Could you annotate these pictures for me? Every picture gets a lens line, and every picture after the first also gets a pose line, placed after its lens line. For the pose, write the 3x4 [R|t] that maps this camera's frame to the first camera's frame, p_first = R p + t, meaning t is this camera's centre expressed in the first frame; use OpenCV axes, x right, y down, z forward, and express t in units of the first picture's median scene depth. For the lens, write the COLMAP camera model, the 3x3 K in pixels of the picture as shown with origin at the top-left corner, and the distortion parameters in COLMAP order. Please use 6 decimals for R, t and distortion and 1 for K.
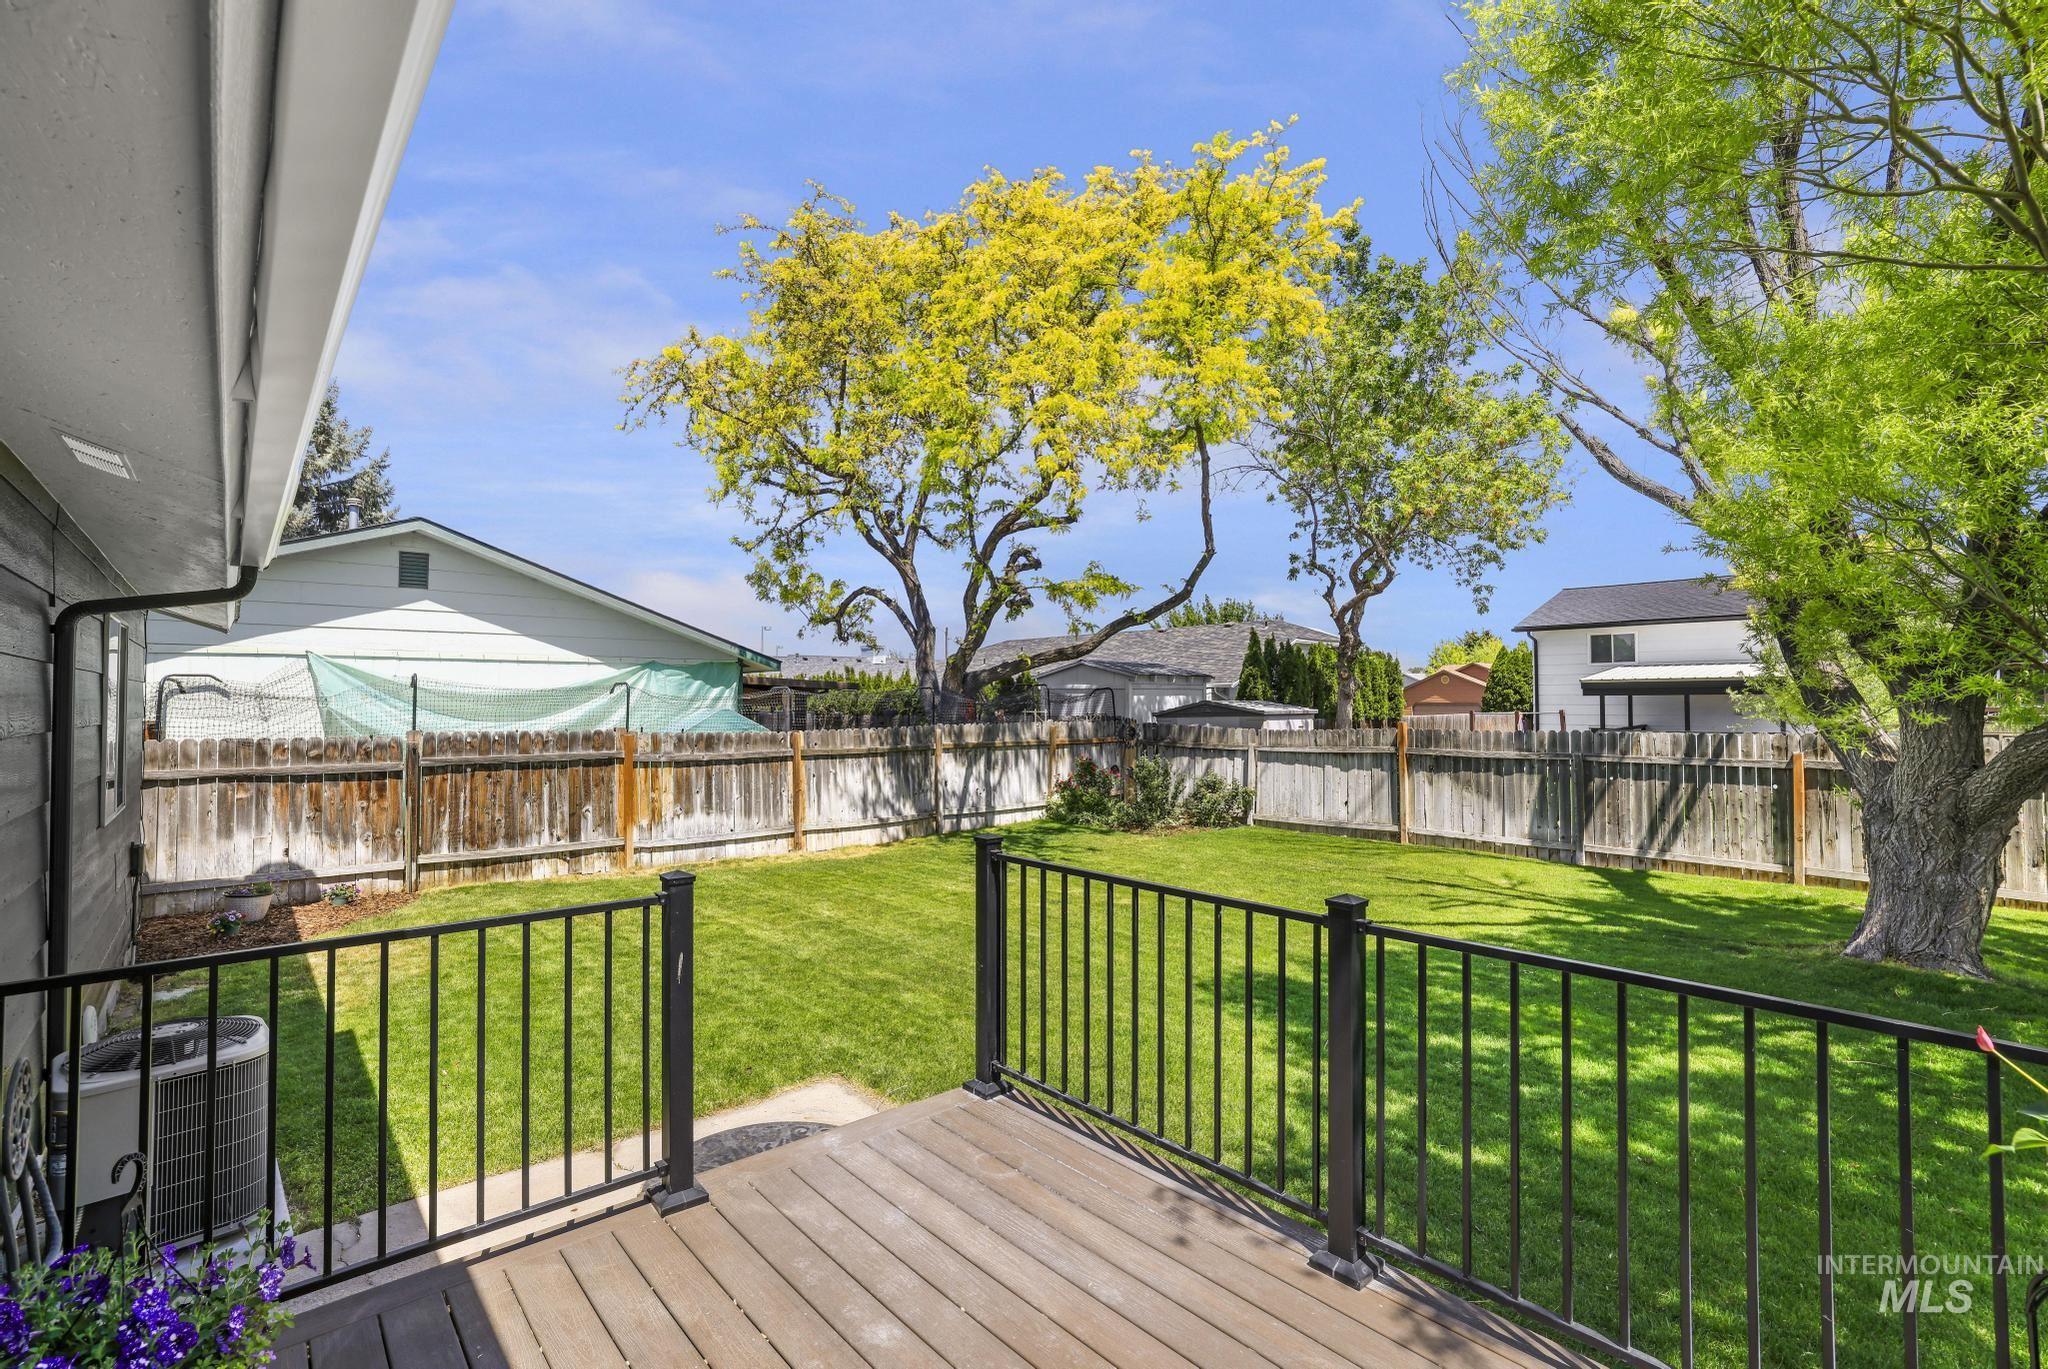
lens RADIAL K [[918.6, 0, 1015.9], [0, 918.6, 692.7], [0, 0, 1]] dist [-0.001558, 0.004053]
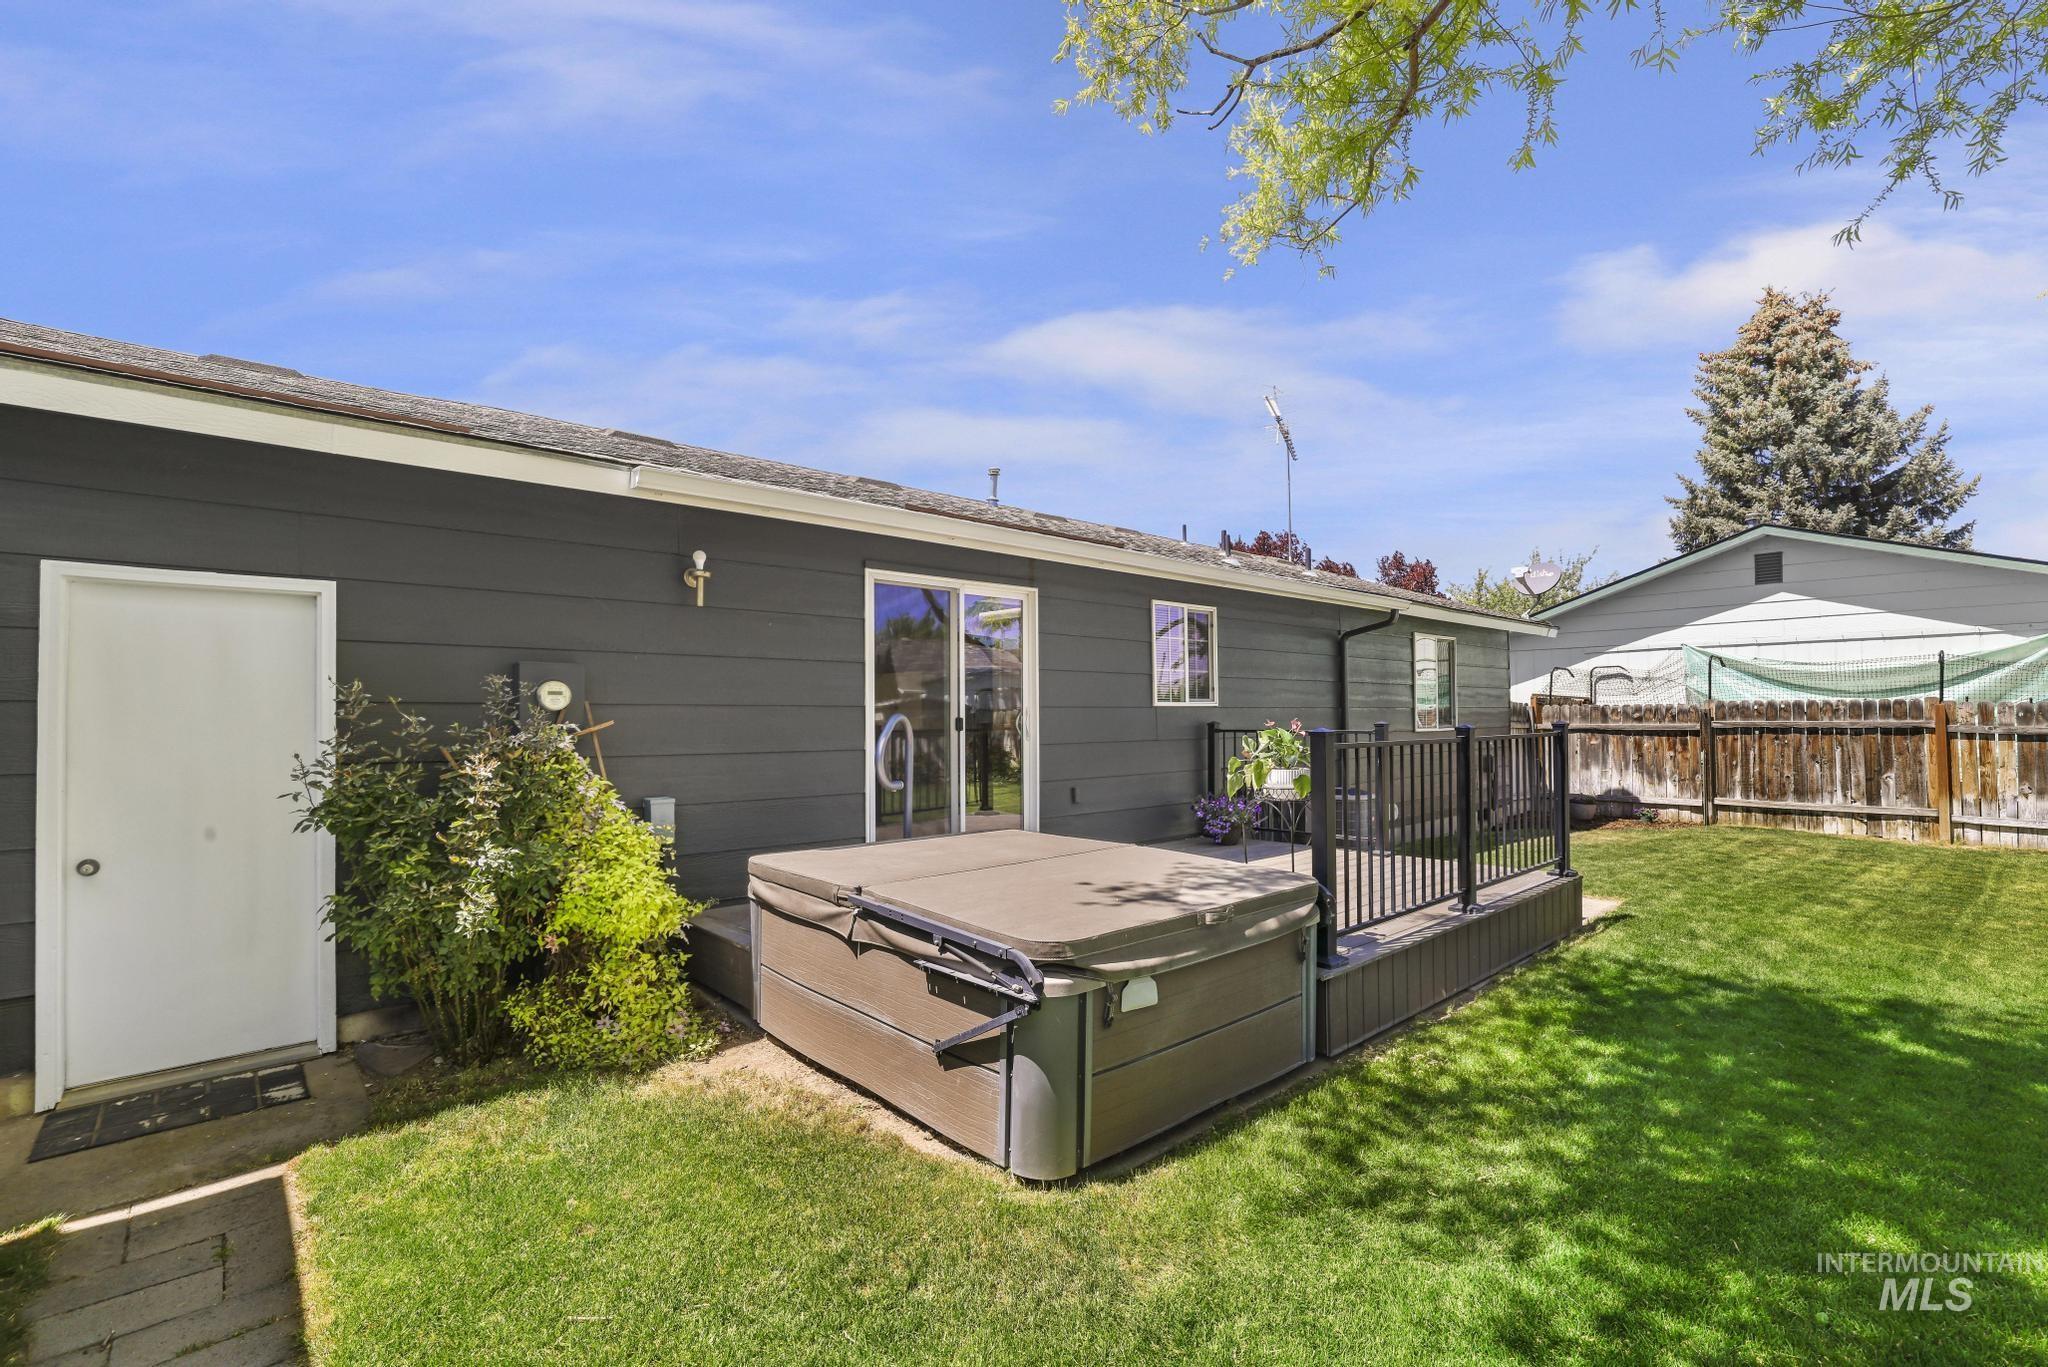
lens RADIAL K [[918.6, 0, 1011.4], [0, 918.6, 699.7], [0, 0, 1]] dist [-0.001558, 0.004053]
pose [[0.036353, -0.017206, -0.999191, 0.545024], [0.020565, 0.999653, -0.016466, 0.038554], [0.999127, -0.019950, 0.036694, -0.020758]]
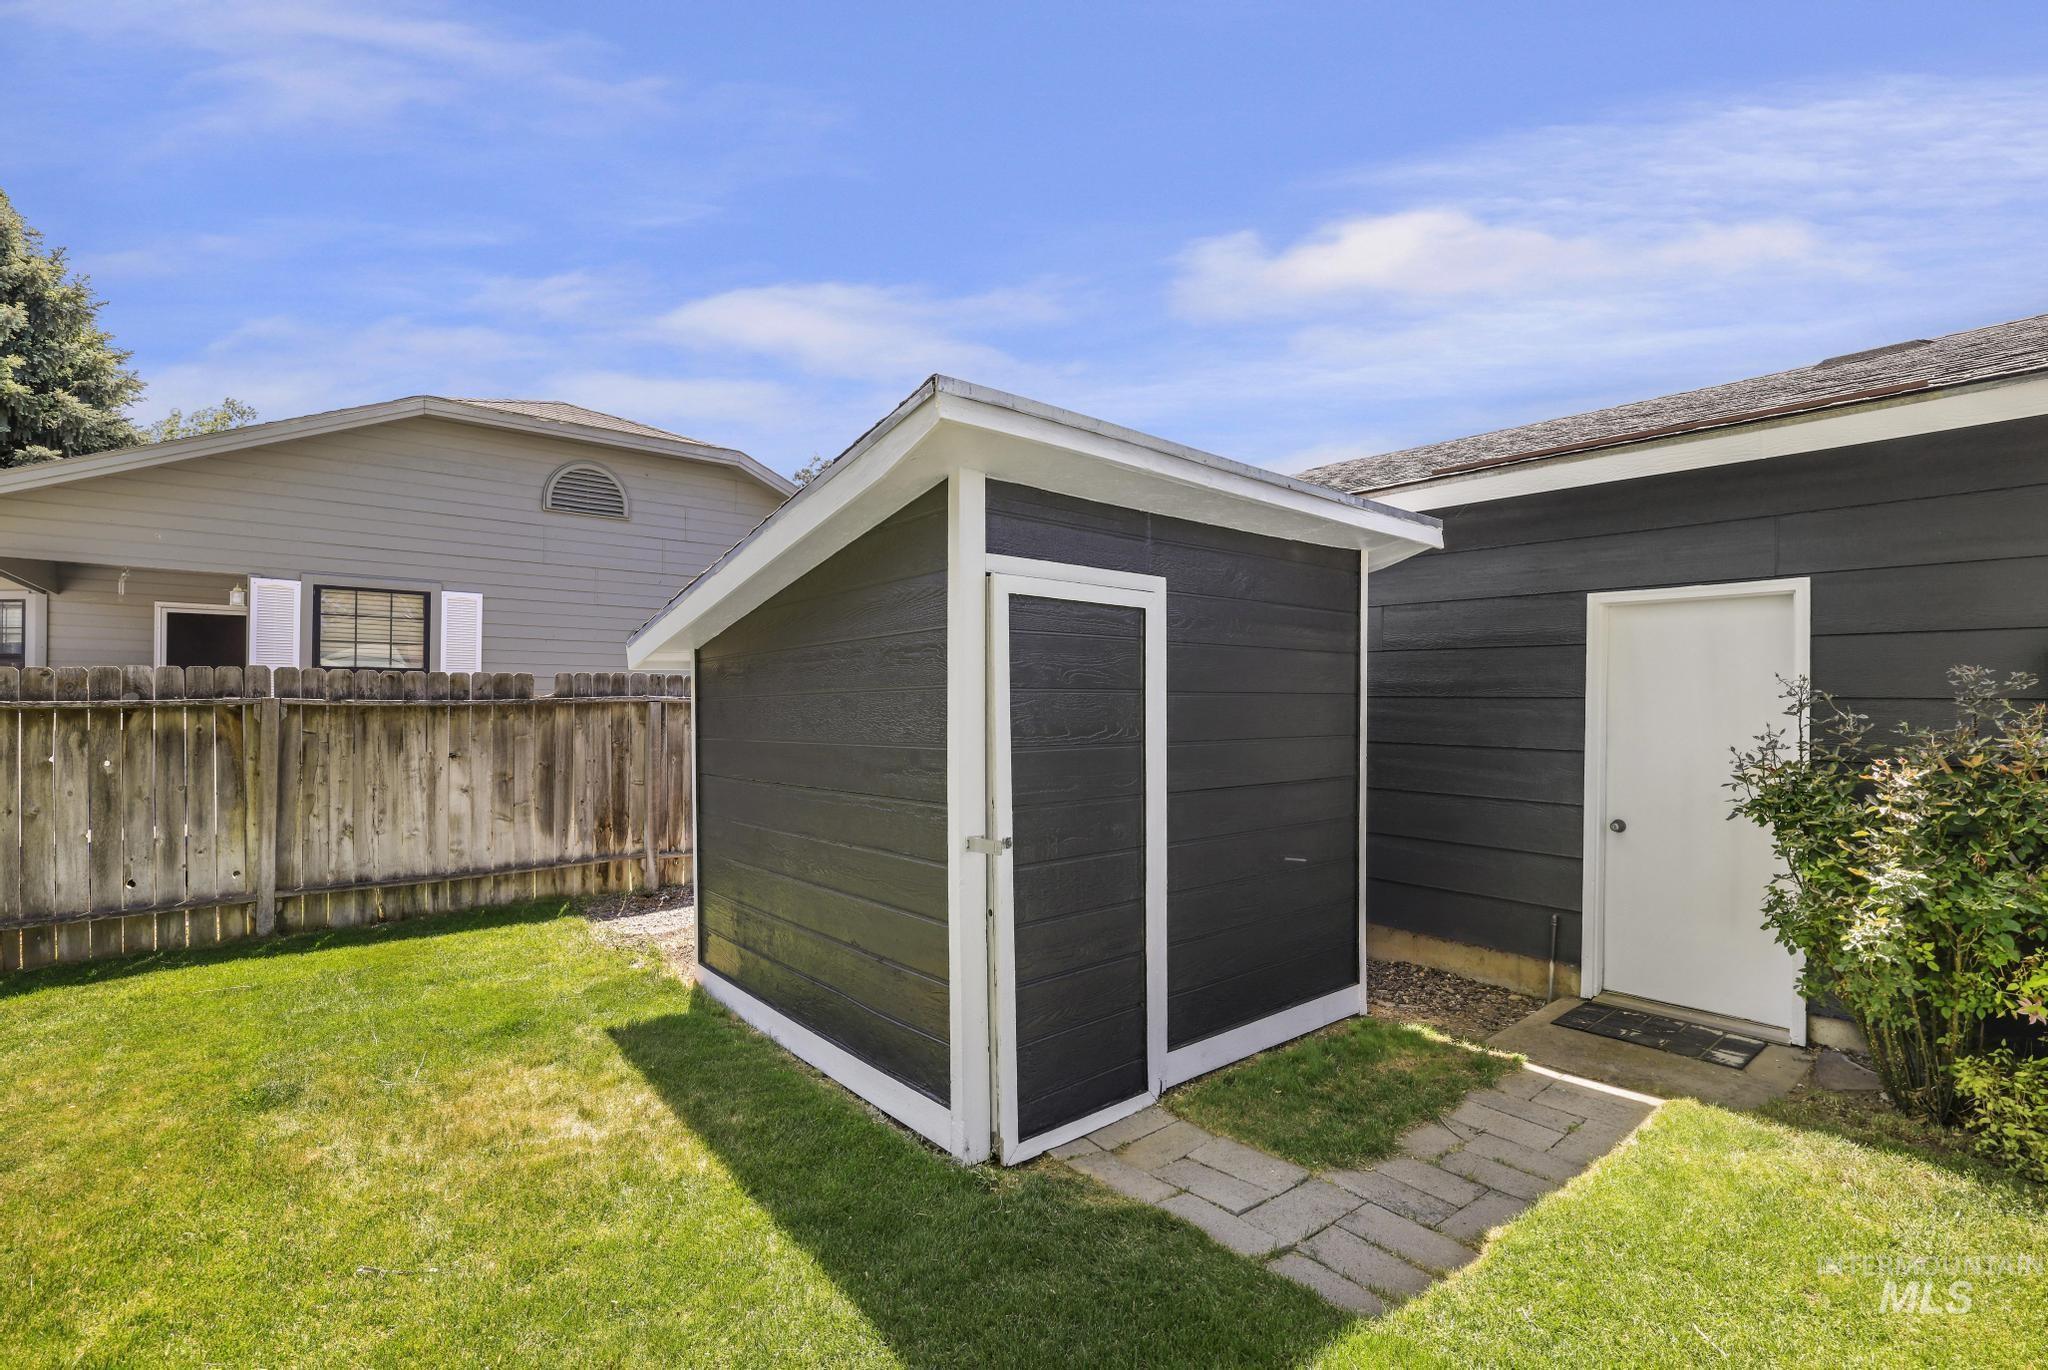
lens RADIAL K [[918.6, 0, 1011.7], [0, 918.6, 700.9], [0, 0, 1]] dist [-0.001558, 0.004053]
pose [[-0.999738, -0.012106, -0.019419, 0.492229], [-0.011791, 0.999798, -0.016272, 0.038580], [0.019612, -0.016038, -0.999679, 0.084527]]
